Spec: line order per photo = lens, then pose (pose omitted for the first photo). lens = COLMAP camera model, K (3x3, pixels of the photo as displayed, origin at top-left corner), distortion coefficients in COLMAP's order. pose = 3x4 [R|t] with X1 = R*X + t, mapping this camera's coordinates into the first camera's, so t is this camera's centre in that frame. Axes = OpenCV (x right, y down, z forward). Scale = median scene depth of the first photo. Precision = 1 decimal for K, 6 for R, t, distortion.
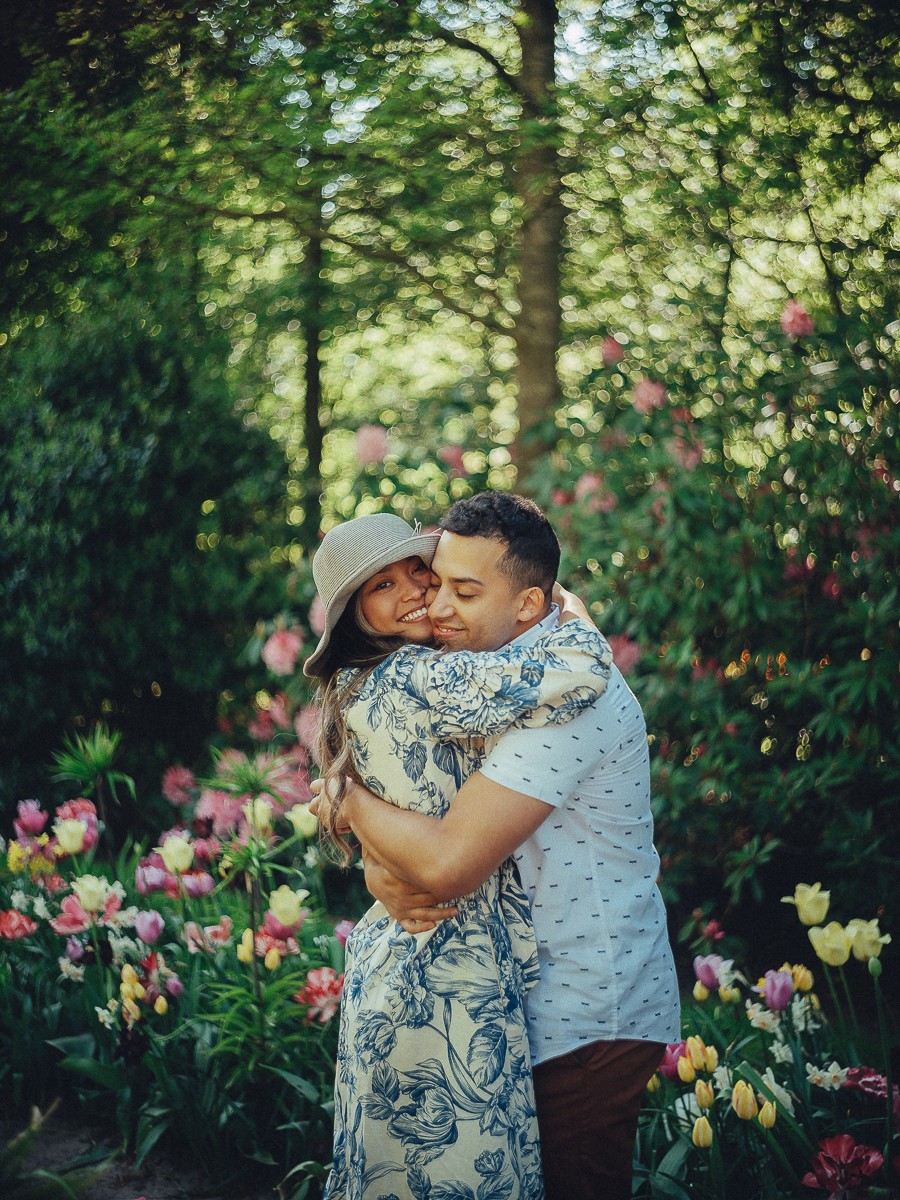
lens RADIAL K [[1704.2, 0, 444.1], [0, 1704.2, 602.7], [0, 0, 1]] dist [-0.001606, 0.000000]
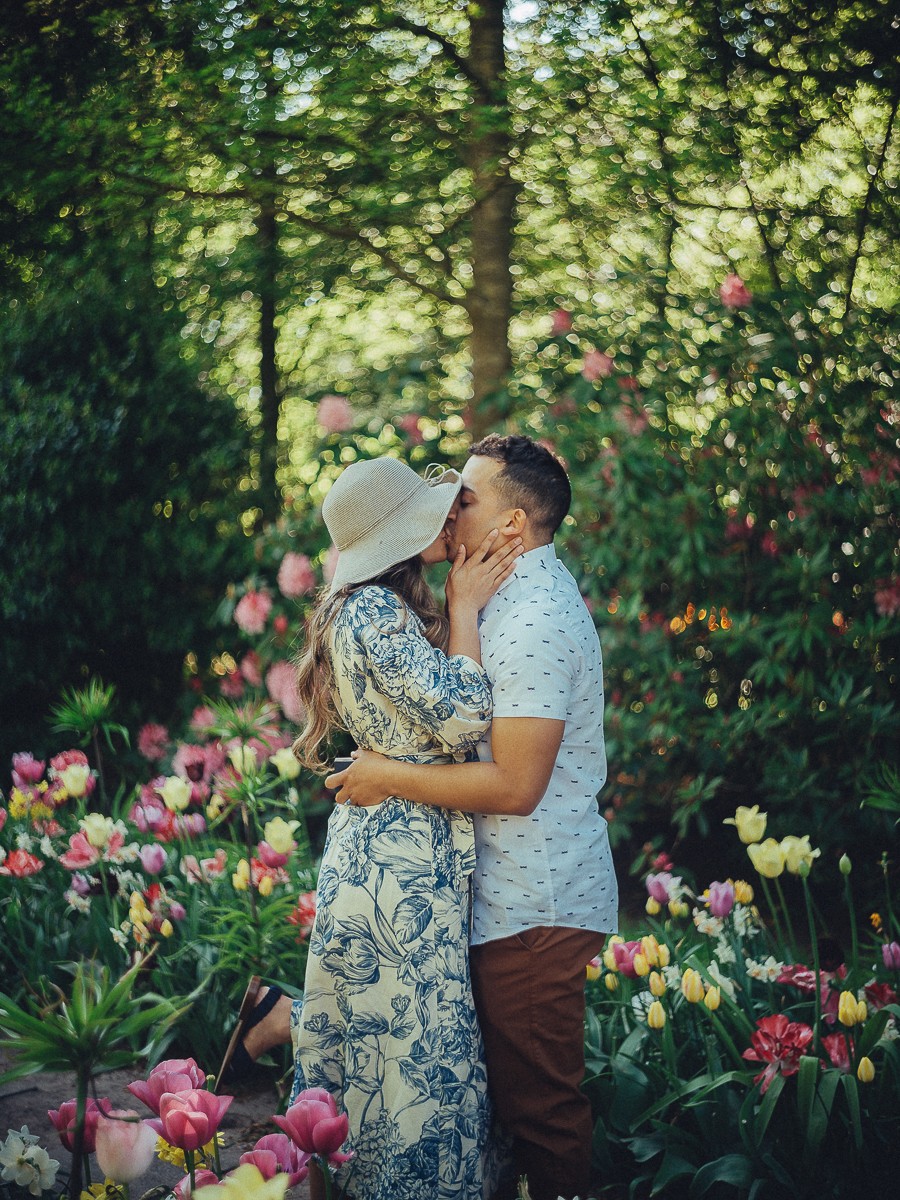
lens RADIAL K [[1704.2, 0, 446.0], [0, 1704.2, 611.0], [0, 0, 1]] dist [-0.001606, 0.000000]
pose [[0.999376, -0.013124, 0.032798, -0.010030], [0.012280, 0.999592, 0.025787, 0.002280], [-0.033123, -0.025368, 0.999129, -0.056101]]
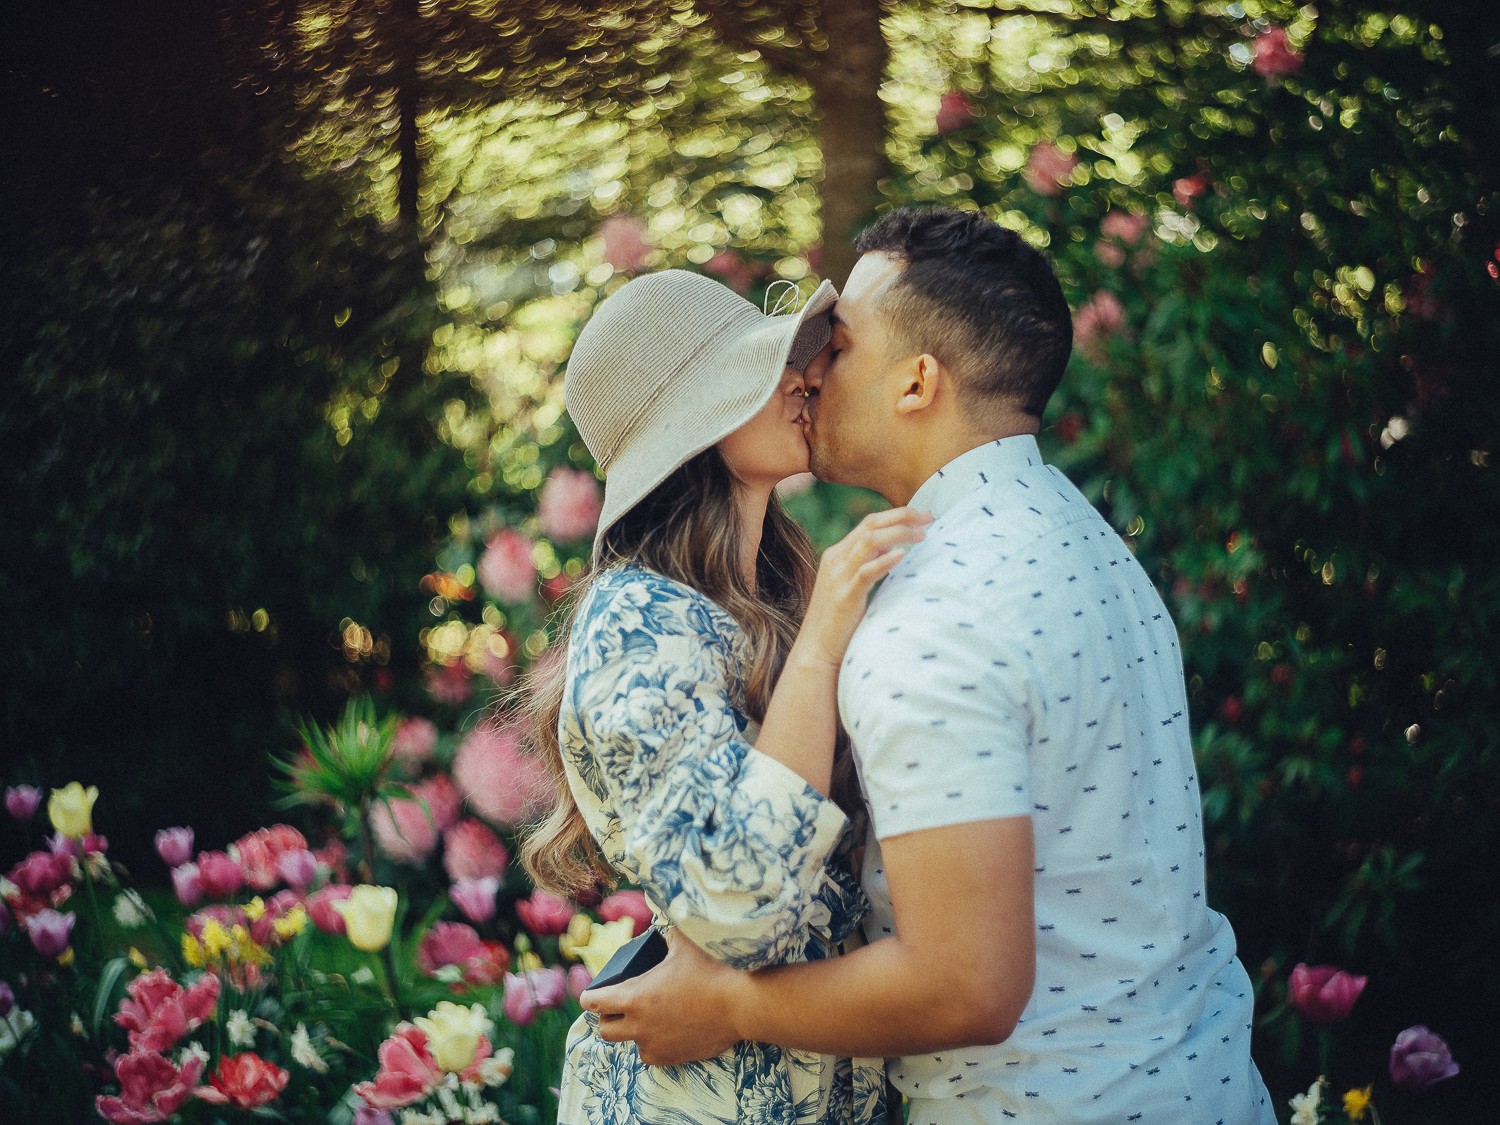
lens RADIAL K [[2130.3, 0, 750.3], [0, 2130.3, 555.5], [0, 0, 1]] dist [-0.001606, 0.000000]
pose [[0.989346, -0.019851, 0.144221, -0.118384], [0.015567, 0.999405, 0.030772, 0.001431], [-0.144746, -0.028199, 0.989067, 0.191664]]
